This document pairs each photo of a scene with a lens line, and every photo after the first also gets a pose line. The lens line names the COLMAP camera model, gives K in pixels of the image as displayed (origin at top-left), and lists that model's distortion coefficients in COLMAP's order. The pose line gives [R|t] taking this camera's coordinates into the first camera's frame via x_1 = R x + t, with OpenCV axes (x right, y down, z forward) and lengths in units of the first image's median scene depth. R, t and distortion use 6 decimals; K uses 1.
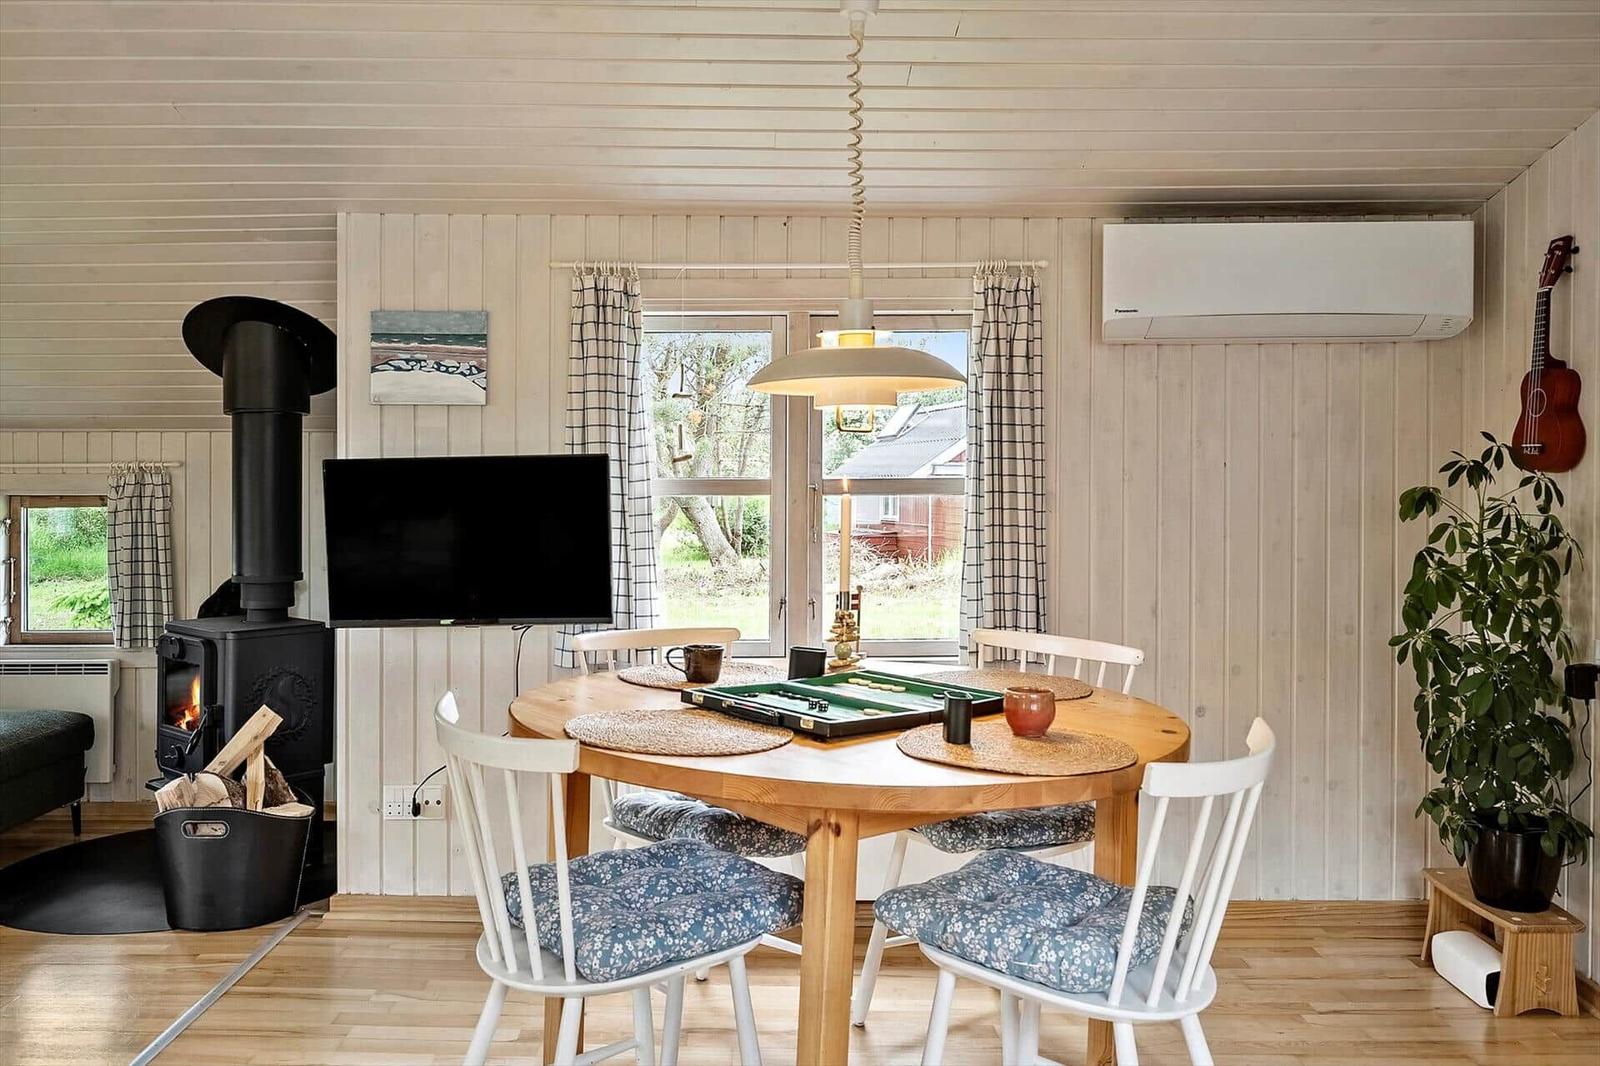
lens RADIAL K [[1256.4, 0, 799.2], [0, 1256.4, 521.1], [0, 0, 1]] dist [0.000835, 0.001701]
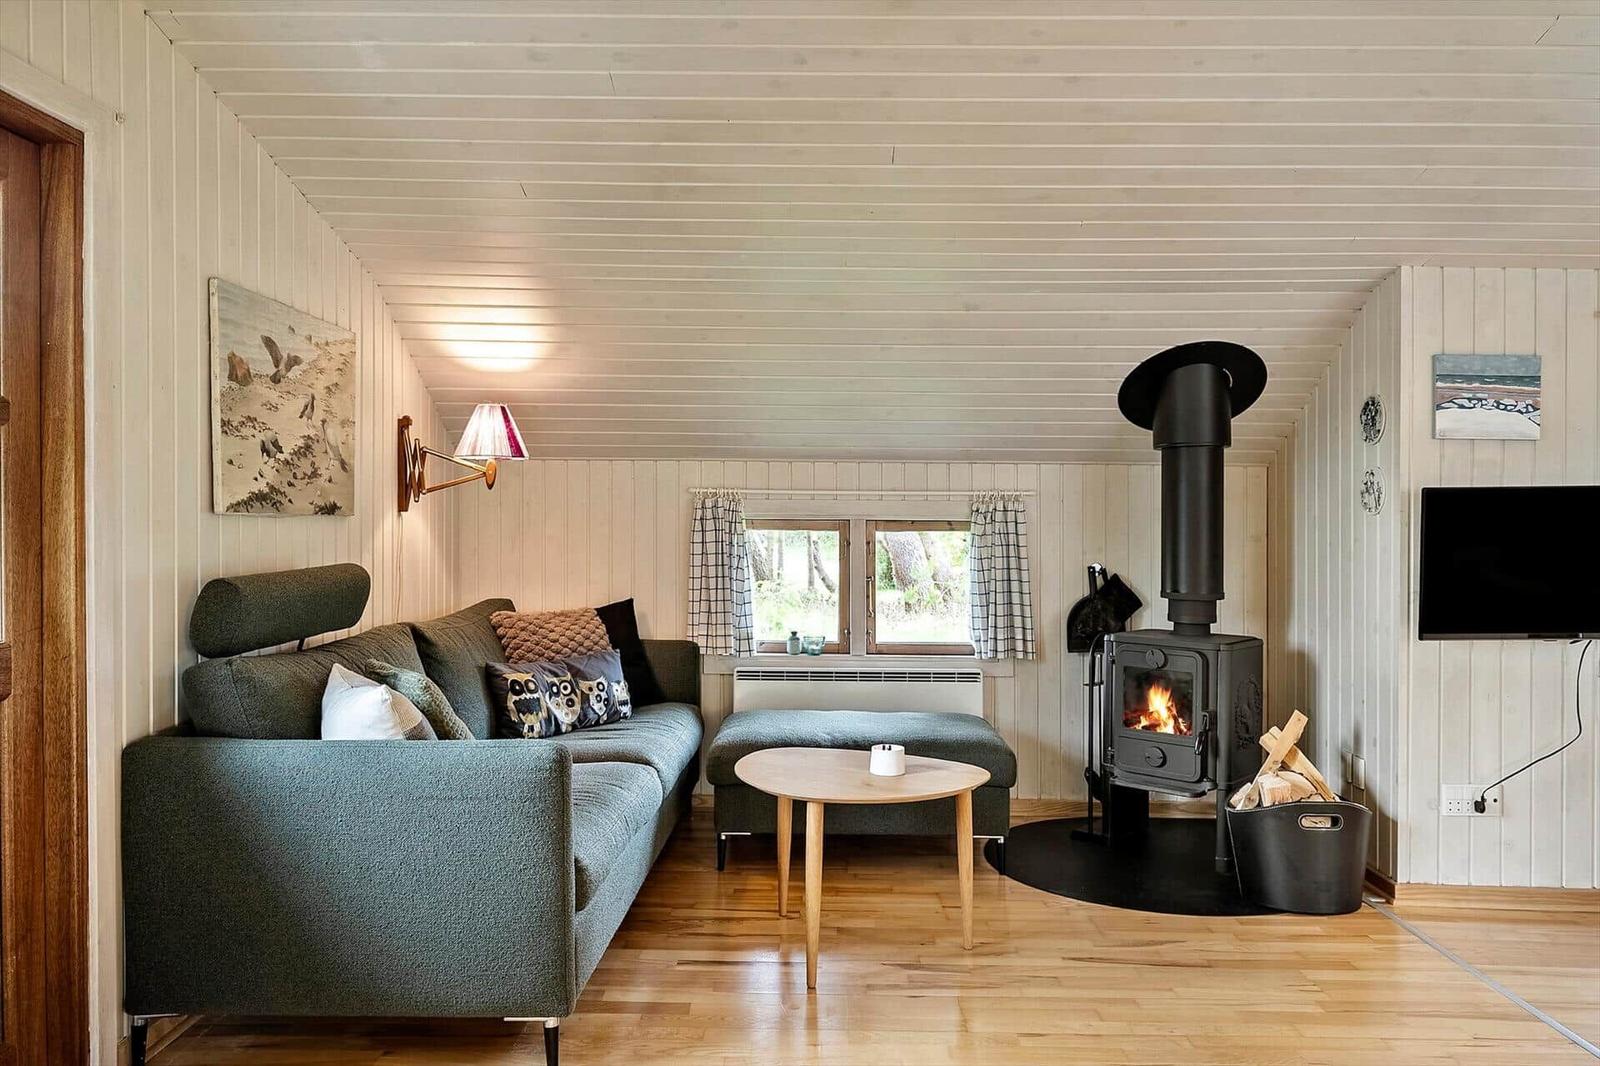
lens RADIAL K [[1141.3, 0, 800.0], [0, 1141.3, 533.0], [0, 0, 1]] dist [0.000303, 0.000334]
pose [[0.999934, 0.006632, -0.009403, -0.889890], [-0.006788, 0.999837, -0.016728, 0.010786], [0.009291, 0.016790, 0.999816, -0.008586]]
